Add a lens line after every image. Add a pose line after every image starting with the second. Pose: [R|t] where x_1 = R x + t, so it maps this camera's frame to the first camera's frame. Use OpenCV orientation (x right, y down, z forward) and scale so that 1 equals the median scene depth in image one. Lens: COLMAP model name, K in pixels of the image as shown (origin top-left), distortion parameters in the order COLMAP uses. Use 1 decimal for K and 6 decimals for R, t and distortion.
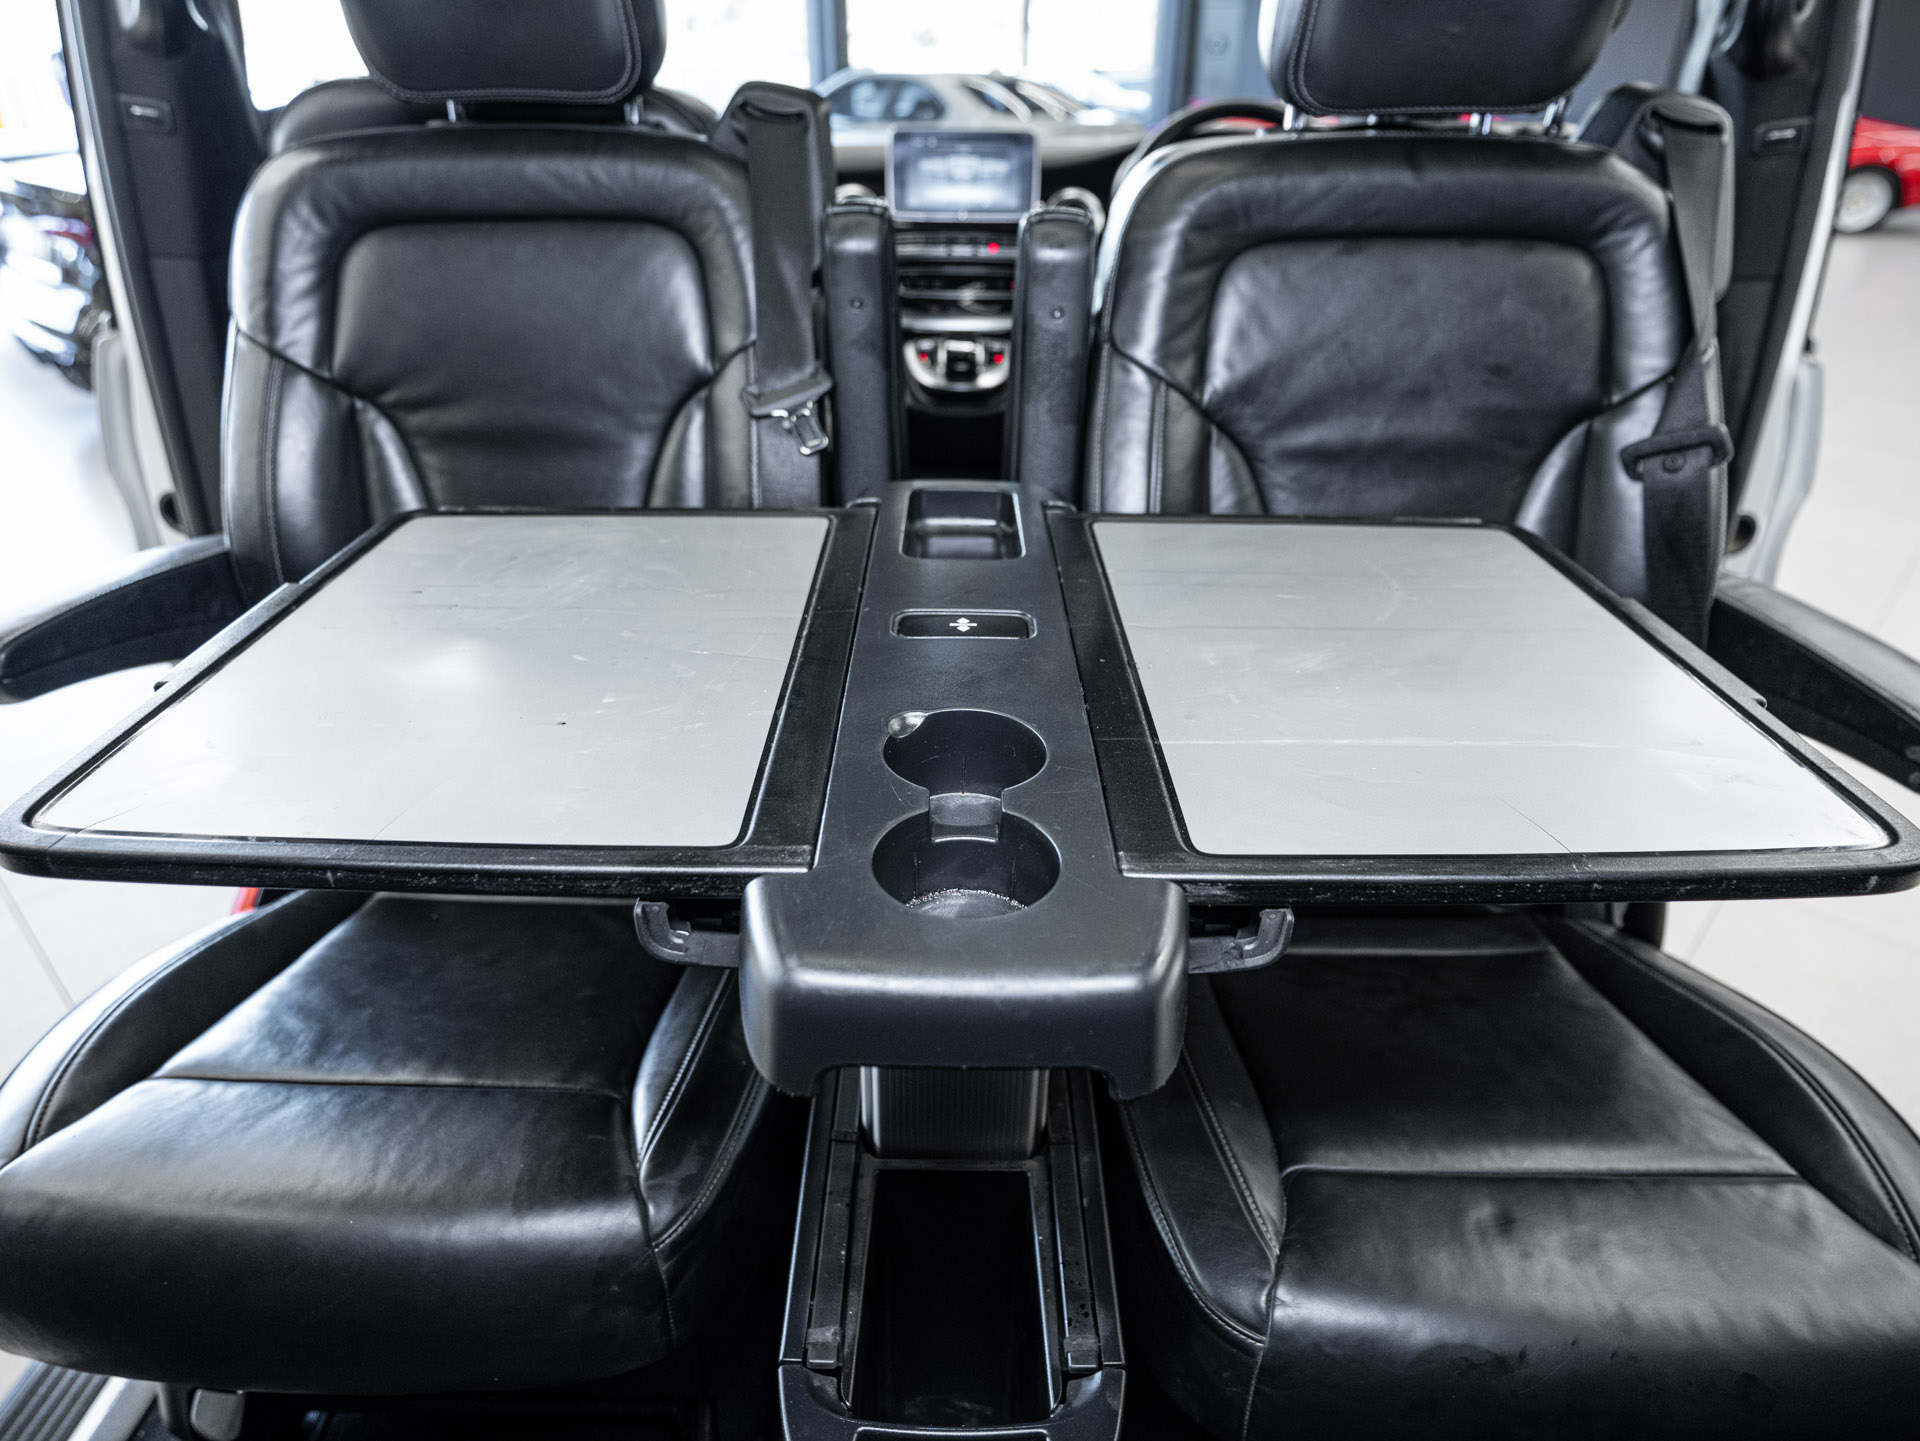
lens RADIAL K [[1223.0, 0, 940.2], [0, 1223.0, 683.2], [0, 0, 1]] dist [-0.064522, 0.060010]
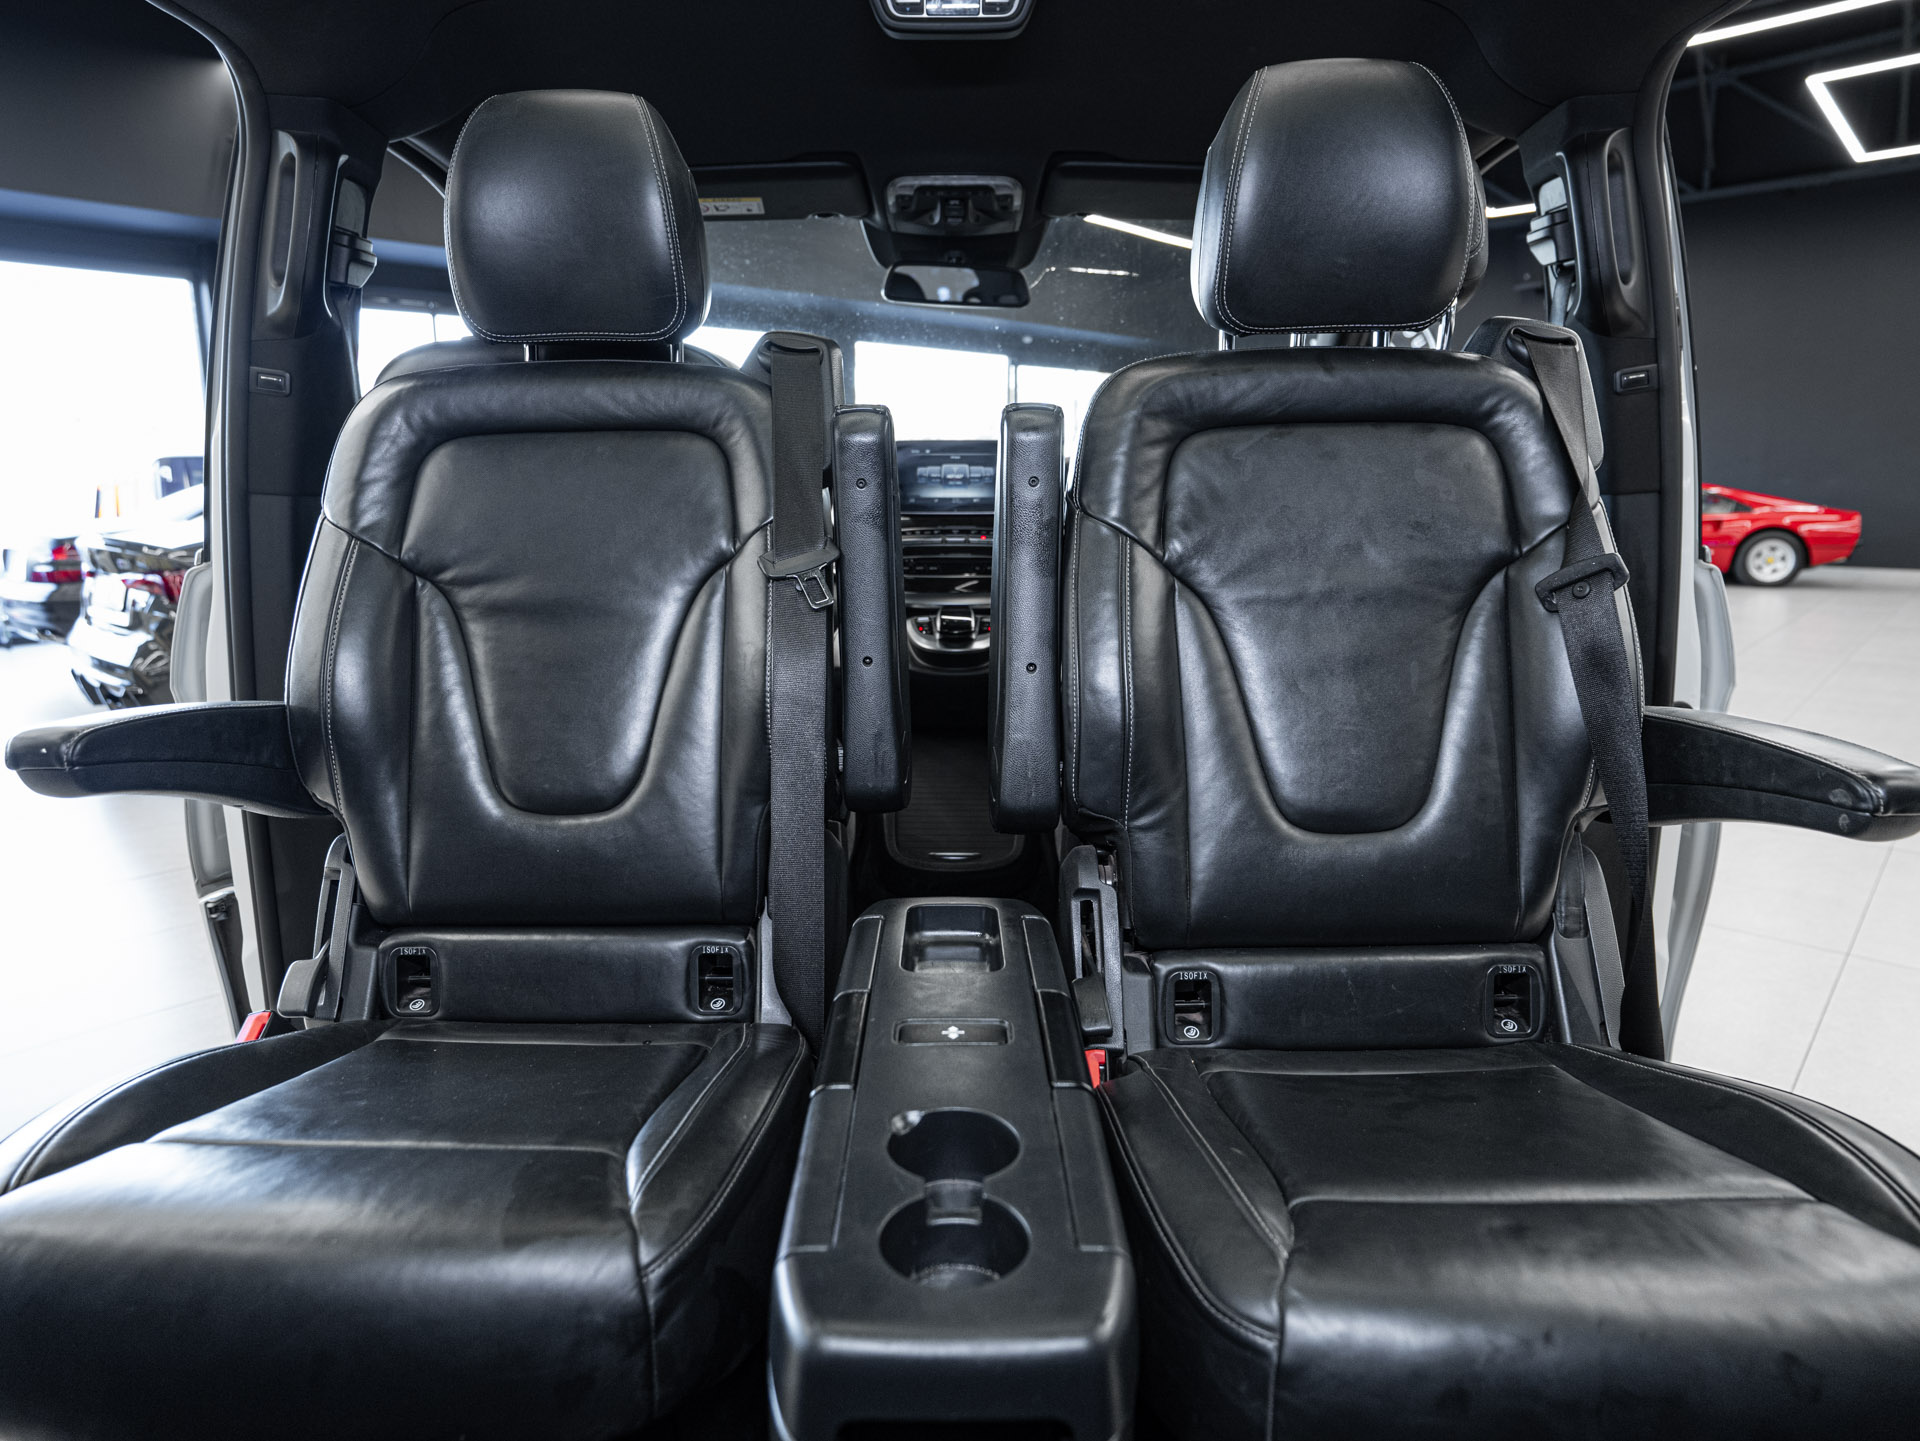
lens RADIAL K [[1223.0, 0, 940.2], [0, 1223.0, 683.2], [0, 0, 1]] dist [-0.064522, 0.060010]
pose [[0.999947, -0.010254, 0.000848, 0.003802], [0.009994, 0.948435, -0.316813, 0.239481], [0.002444, 0.316805, 0.948488, -0.047362]]
